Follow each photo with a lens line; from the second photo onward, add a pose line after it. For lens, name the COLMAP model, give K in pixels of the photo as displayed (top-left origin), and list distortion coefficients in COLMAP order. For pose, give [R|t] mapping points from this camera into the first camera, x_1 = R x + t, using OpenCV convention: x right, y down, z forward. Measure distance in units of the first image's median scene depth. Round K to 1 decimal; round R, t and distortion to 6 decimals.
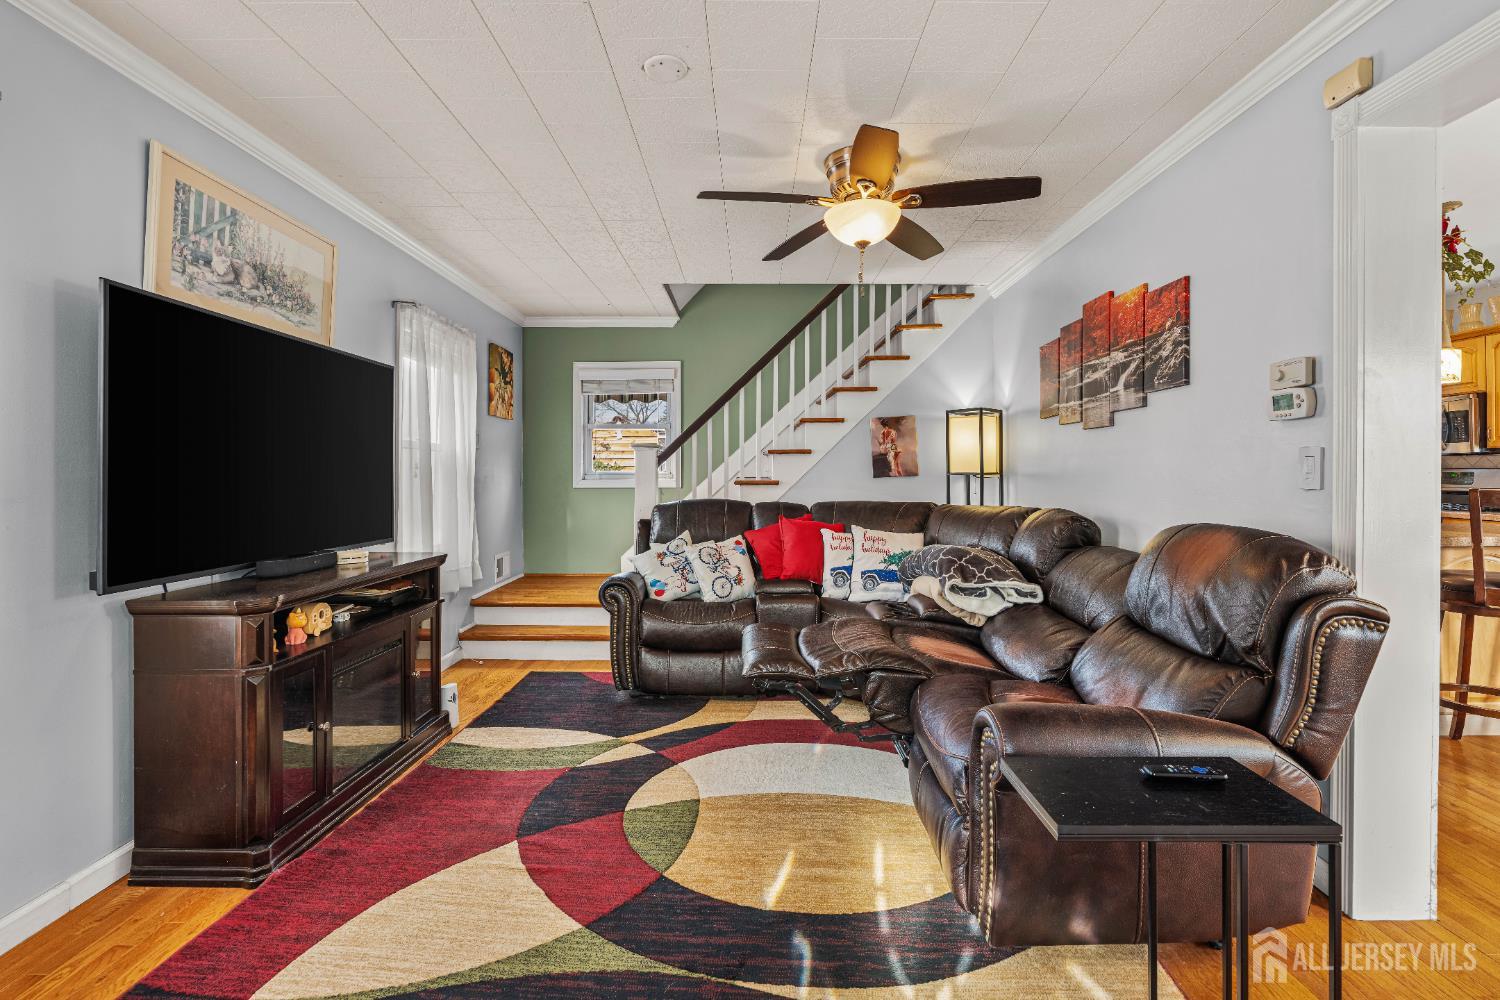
lens RADIAL K [[687.4, 0, 753.0], [0, 687.4, 477.1], [0, 0, 1]] dist [-0.001466, -0.000098]
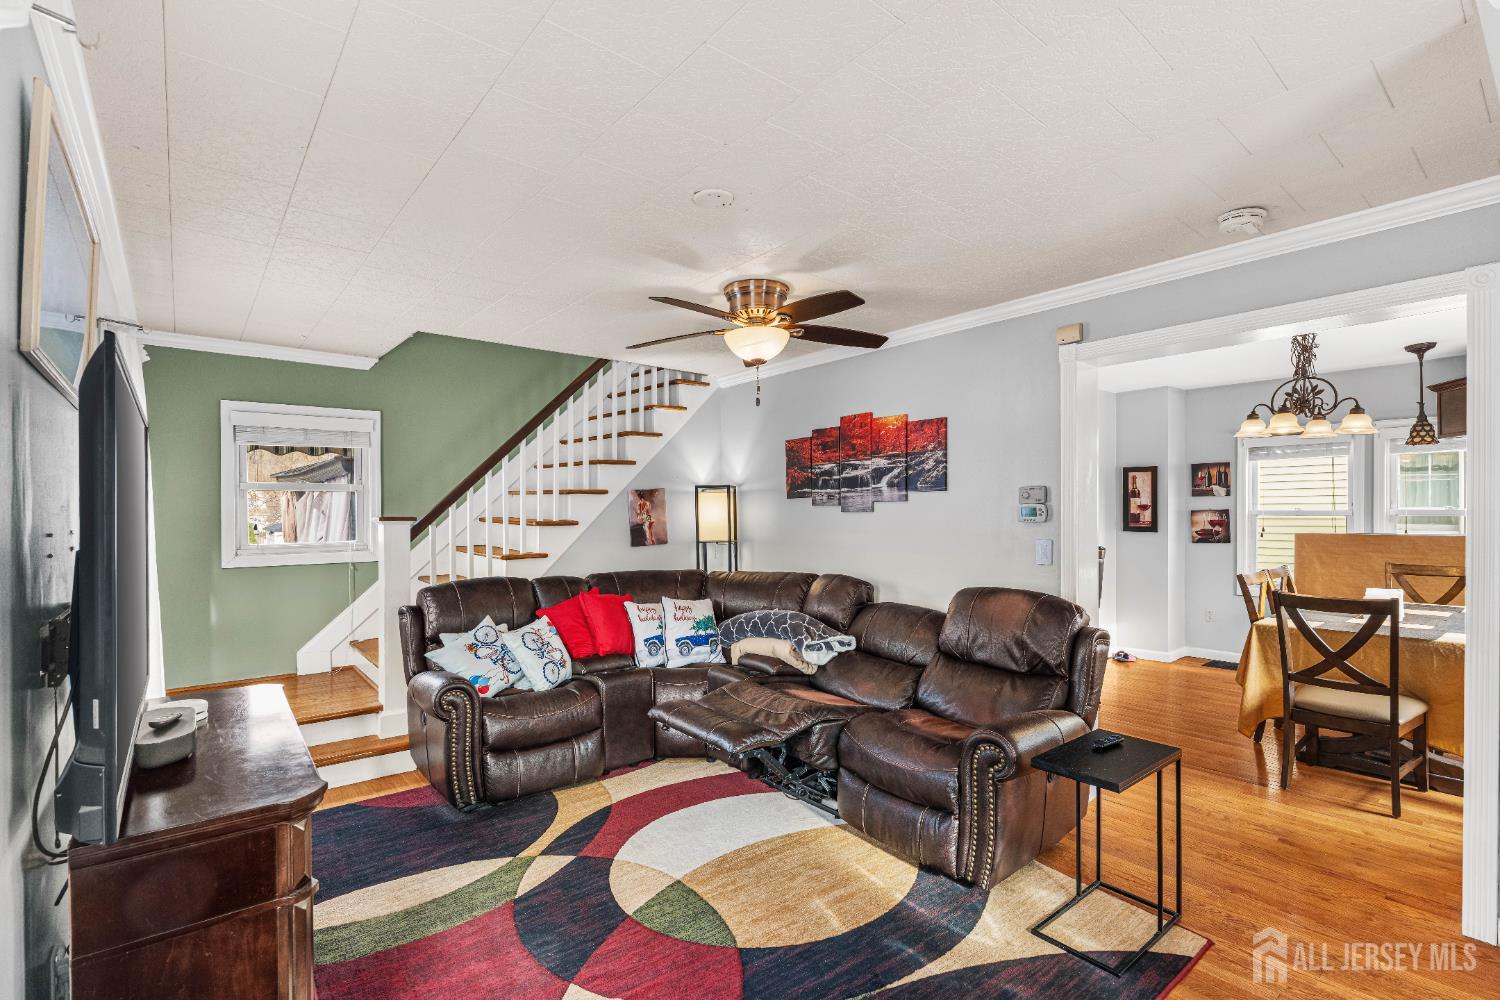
lens RADIAL K [[698.0, 0, 750.7], [0, 698.0, 516.8], [0, 0, 1]] dist [-0.002730, -0.000197]
pose [[0.770119, -0.008089, 0.637848, -0.546558], [0.006377, 0.999967, 0.004982, -0.073604], [-0.637868, 0.000231, 0.770146, 0.090848]]
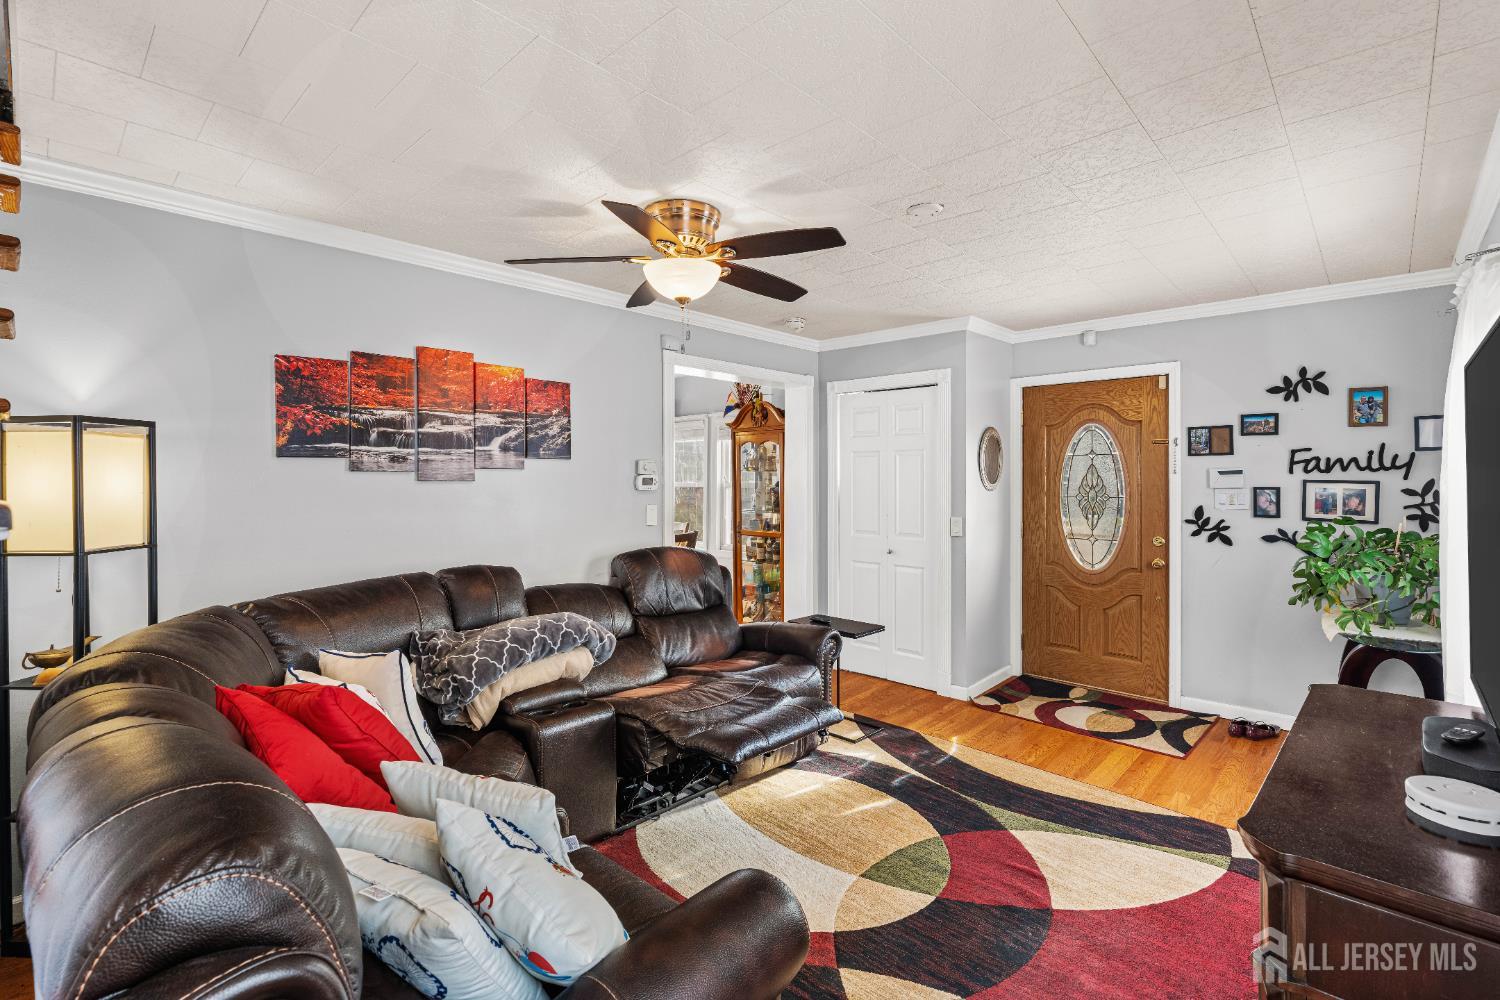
lens RADIAL K [[687.4, 0, 753.0], [0, 687.4, 477.1], [0, 0, 1]] dist [-0.001466, -0.000098]
pose [[-0.732241, 0.000320, 0.681046, -0.517957], [-0.000771, 0.999999, -0.001299, -0.080271], [-0.681045, -0.001476, -0.732240, 1.490615]]
